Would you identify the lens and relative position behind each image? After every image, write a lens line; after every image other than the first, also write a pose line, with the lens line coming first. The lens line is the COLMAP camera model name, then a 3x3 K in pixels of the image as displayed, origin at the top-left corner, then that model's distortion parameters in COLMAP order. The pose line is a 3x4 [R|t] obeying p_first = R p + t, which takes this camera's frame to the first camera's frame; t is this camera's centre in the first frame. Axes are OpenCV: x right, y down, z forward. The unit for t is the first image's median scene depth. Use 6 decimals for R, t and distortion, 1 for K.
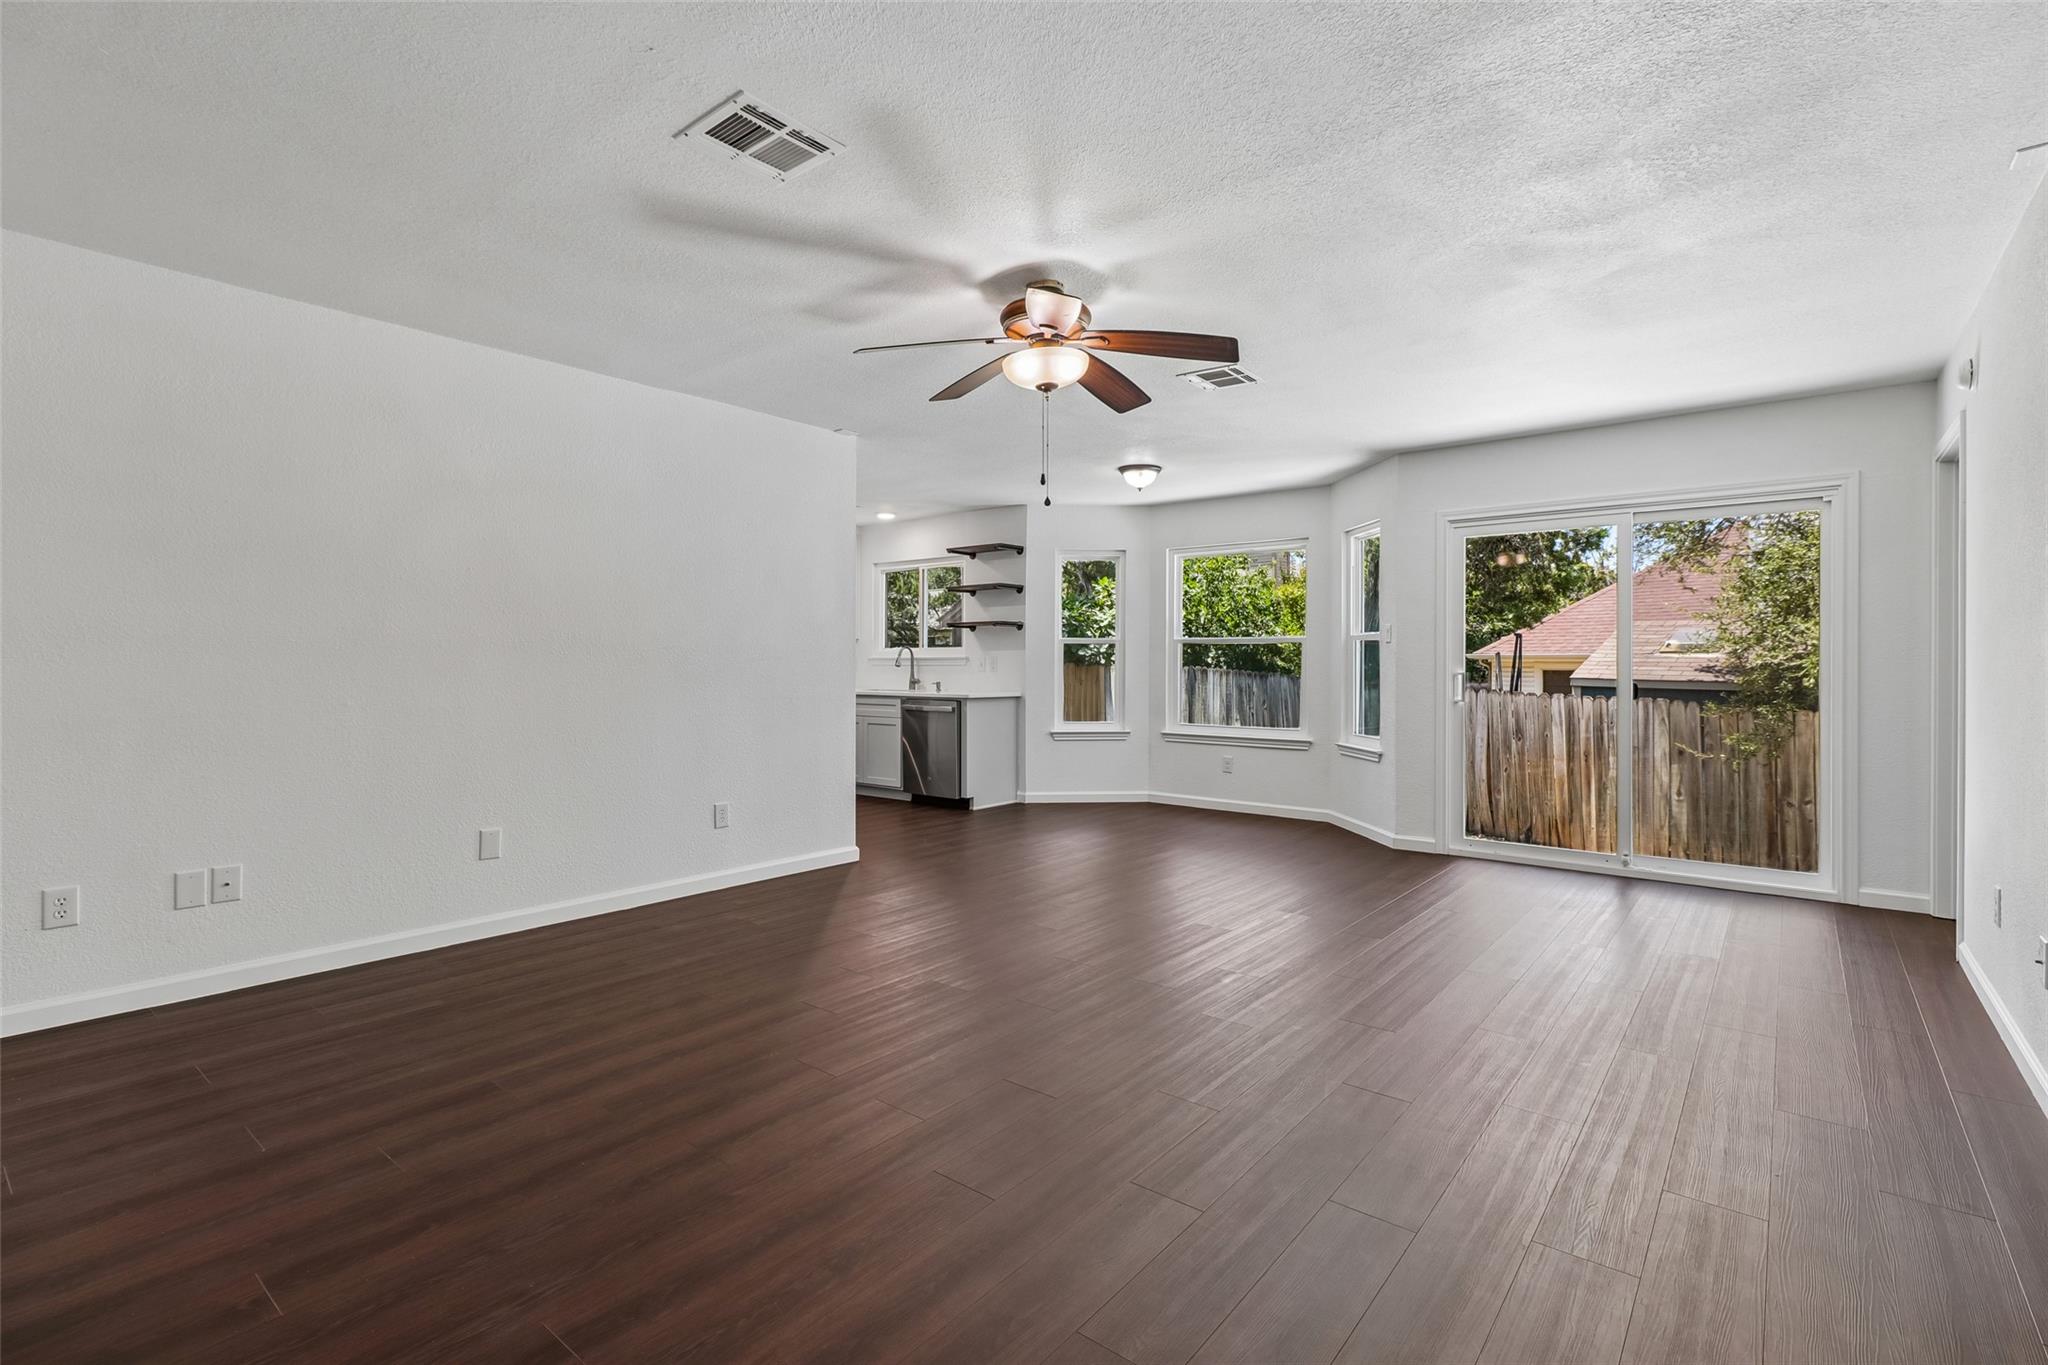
lens RADIAL K [[947.7, 0, 1032.7], [0, 947.7, 666.8], [0, 0, 1]] dist [0.002645, -0.001550]
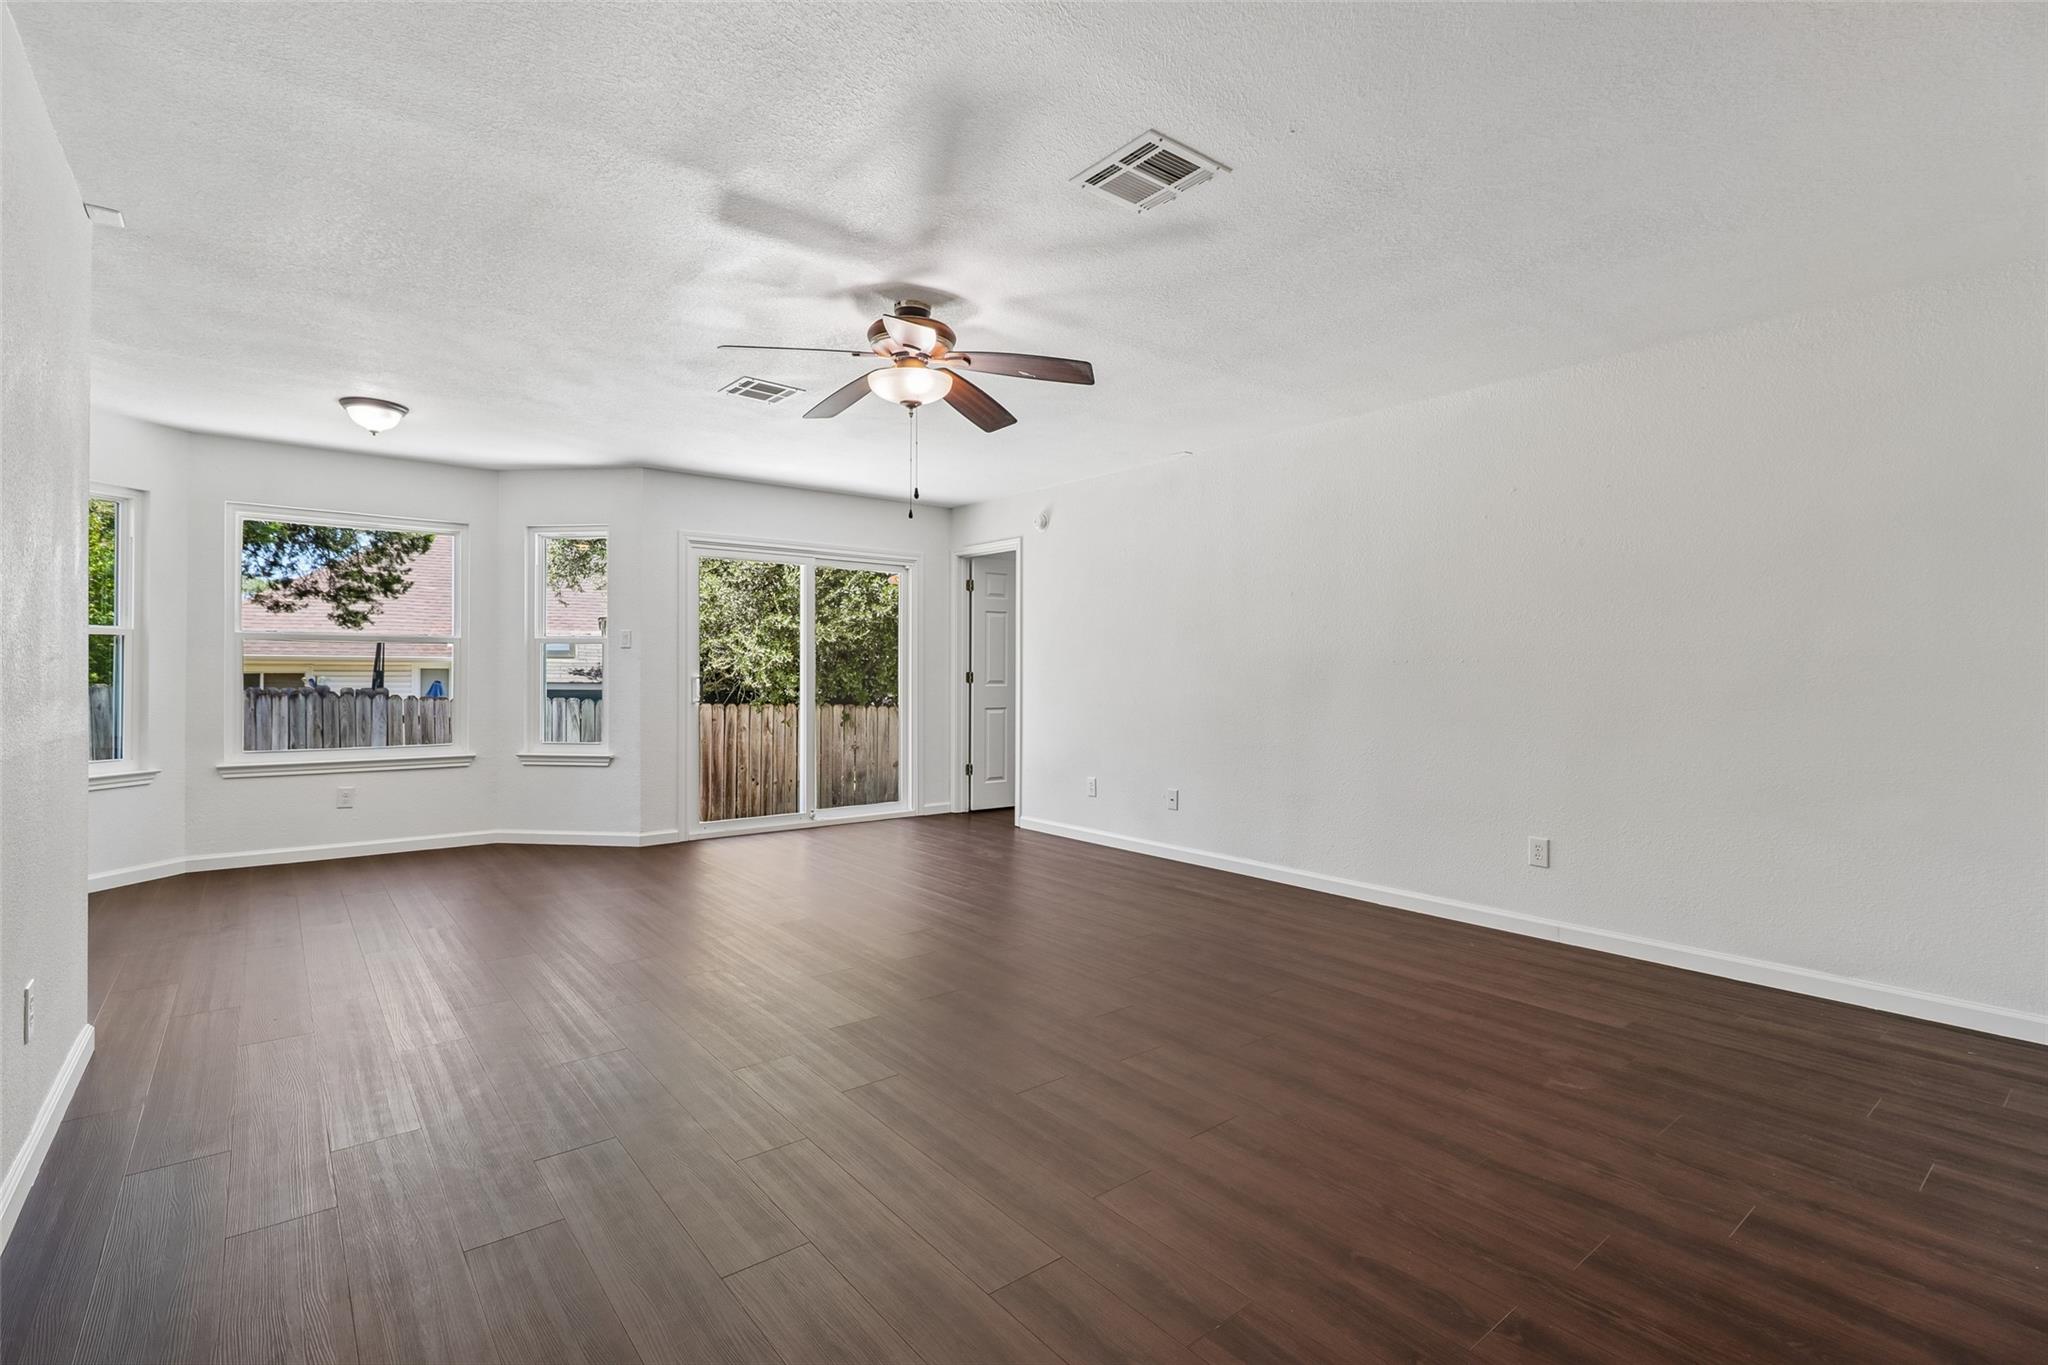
lens RADIAL K [[947.7, 0, 1021.3], [0, 947.7, 678.9], [0, 0, 1]] dist [0.002645, -0.001550]
pose [[0.204423, -0.010779, 0.978823, -0.411292], [-0.000062, 0.999939, 0.011024, -0.002993], [-0.978883, -0.002315, 0.204410, 0.282845]]
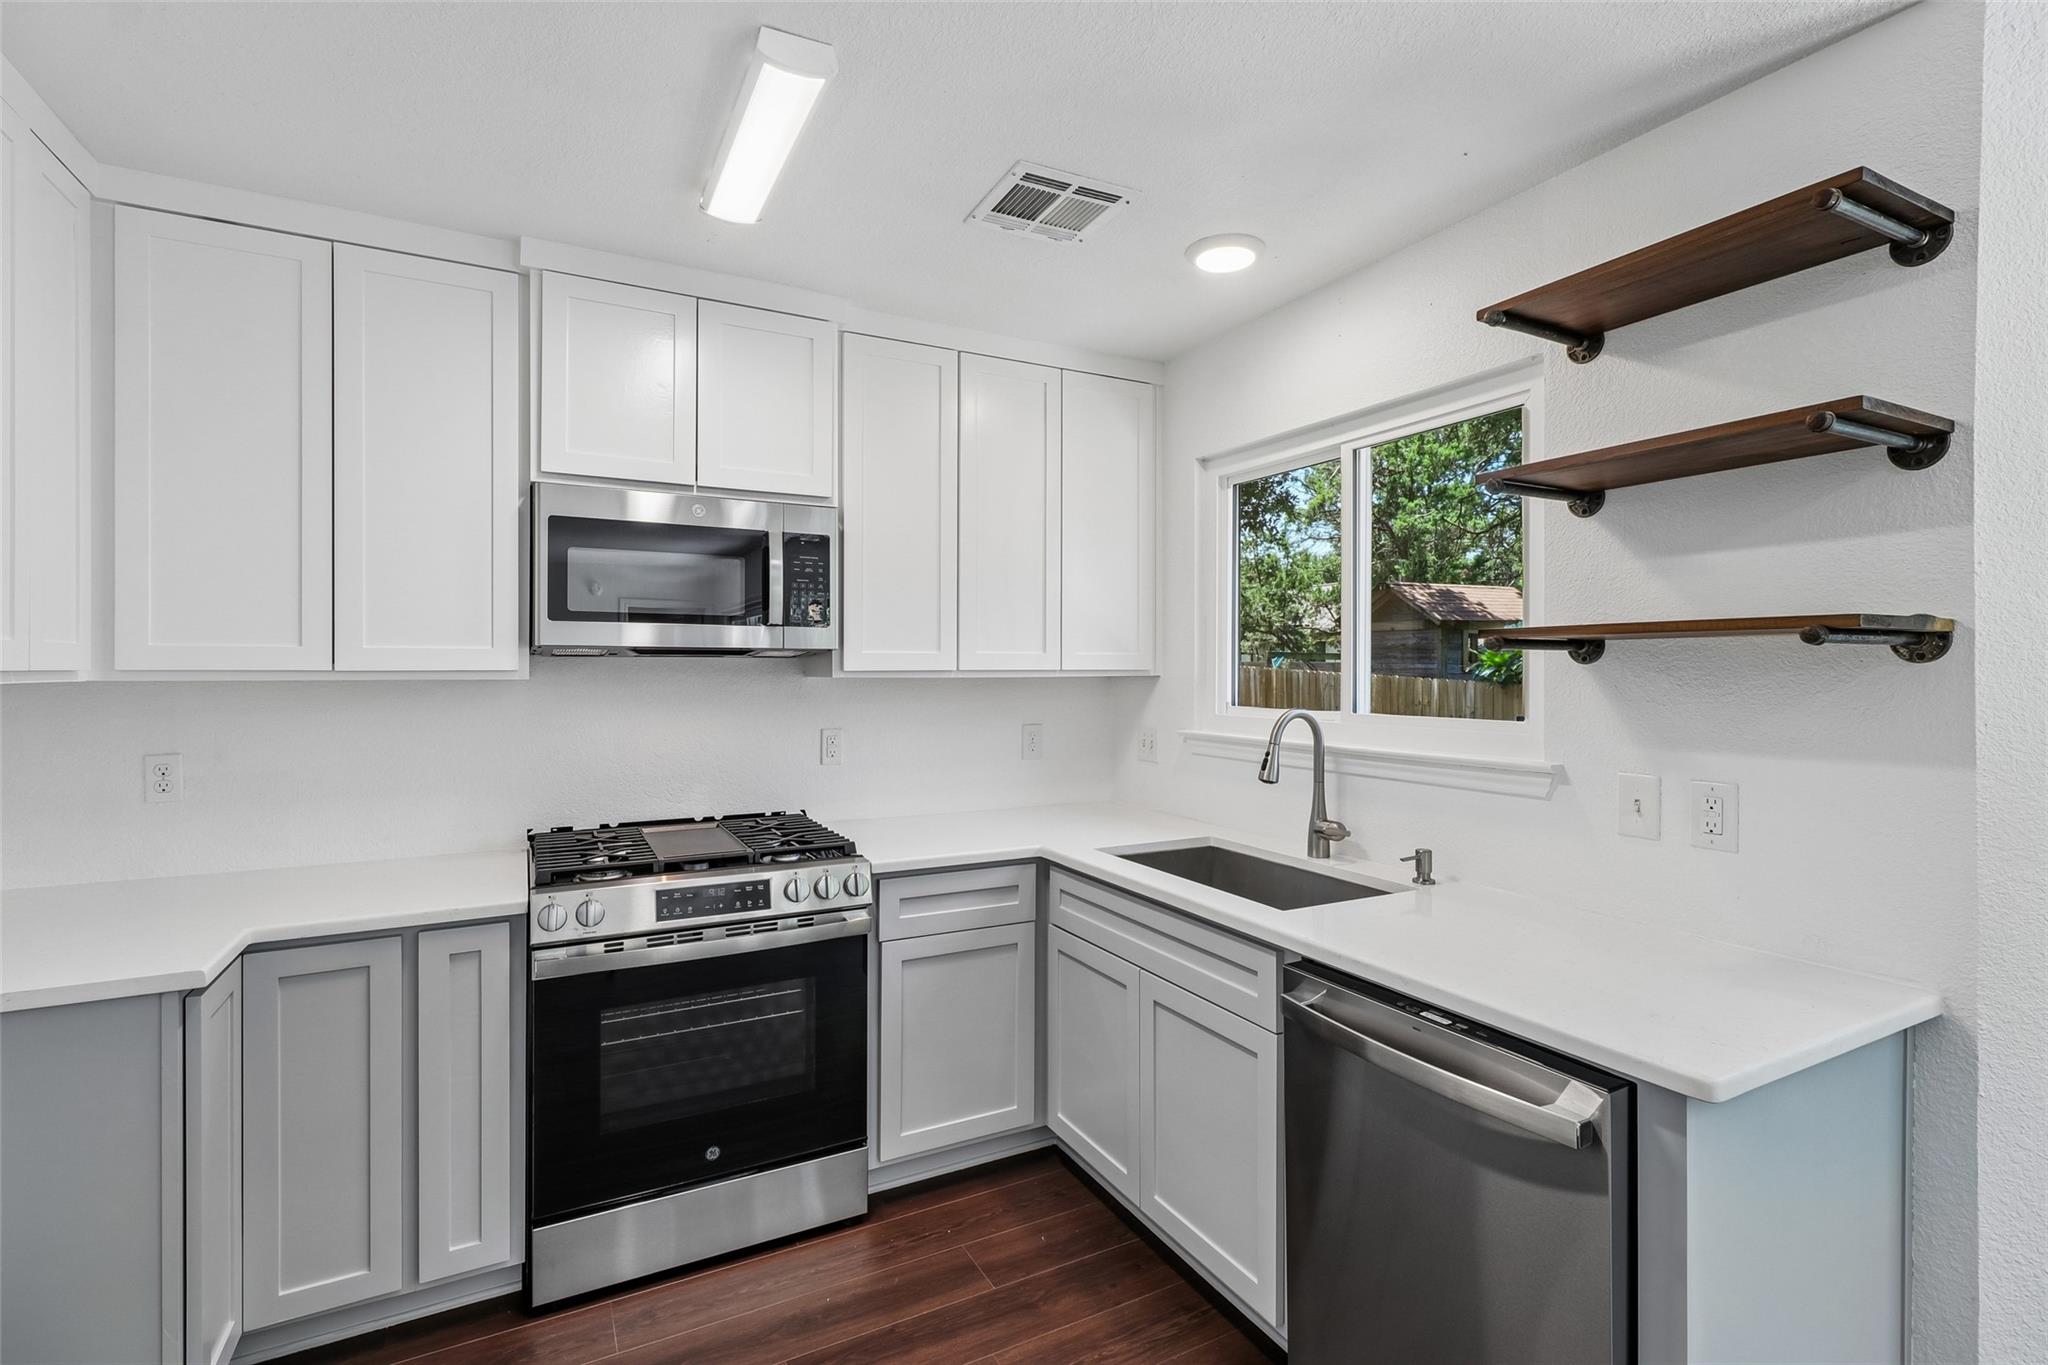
lens RADIAL K [[947.7, 0, 1026.5], [0, 947.7, 670.2], [0, 0, 1]] dist [0.002645, -0.001550]
pose [[0.920233, -0.000200, -0.391372, -0.104034], [0.000132, 1.000000, -0.000201, -0.036888], [0.391372, 0.000133, 0.920233, 0.757143]]
